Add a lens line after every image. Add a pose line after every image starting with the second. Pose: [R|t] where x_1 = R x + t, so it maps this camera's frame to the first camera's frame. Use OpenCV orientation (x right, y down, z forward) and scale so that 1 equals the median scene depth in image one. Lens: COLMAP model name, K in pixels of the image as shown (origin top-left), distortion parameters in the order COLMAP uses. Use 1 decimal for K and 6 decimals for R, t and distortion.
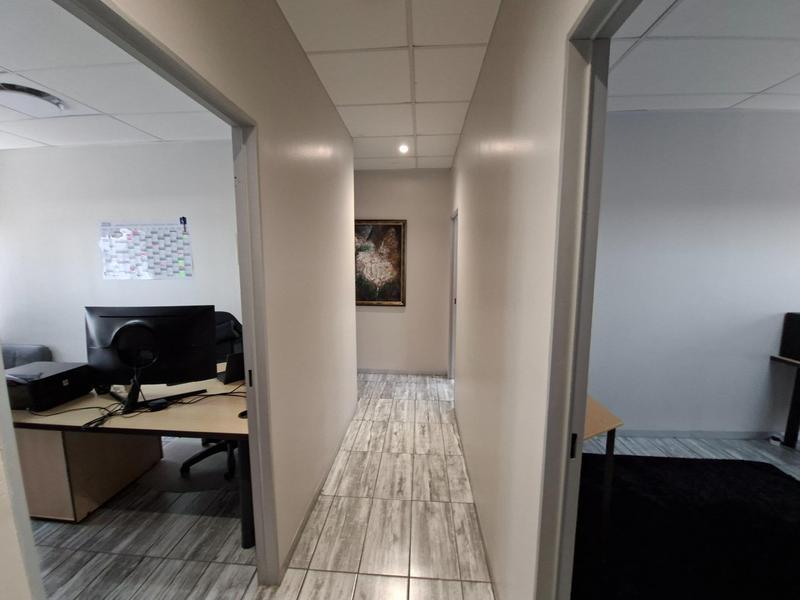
lens RADIAL K [[314.8, 0, 399.3], [0, 314.8, 297.8], [0, 0, 1]] dist [-0.000854, -0.005286]
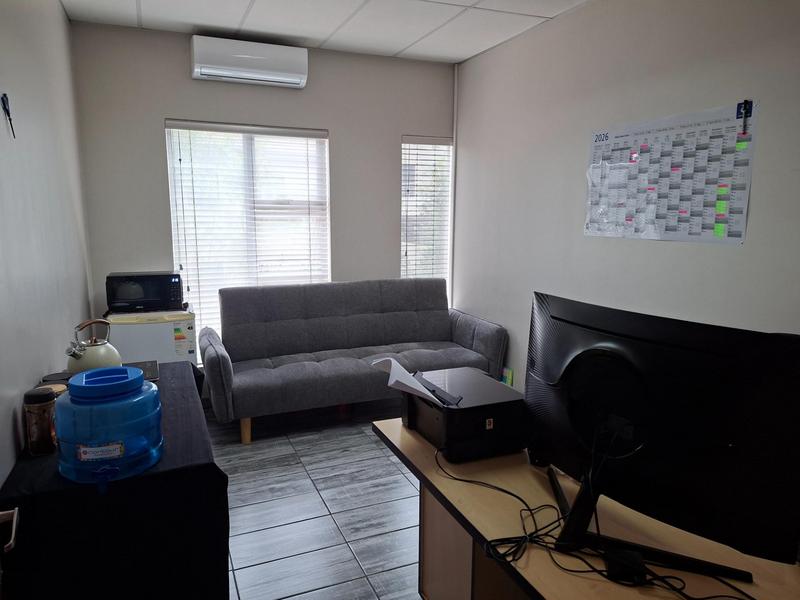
lens RADIAL K [[550.2, 0, 383.5], [0, 550.2, 300.8], [0, 0, 1]] dist [0.103264, -0.111416]
pose [[0.440140, 0.151428, -0.885069, -0.174658], [-0.105135, 0.987589, 0.116686, -0.021069], [0.891753, 0.041693, 0.450597, 0.210823]]
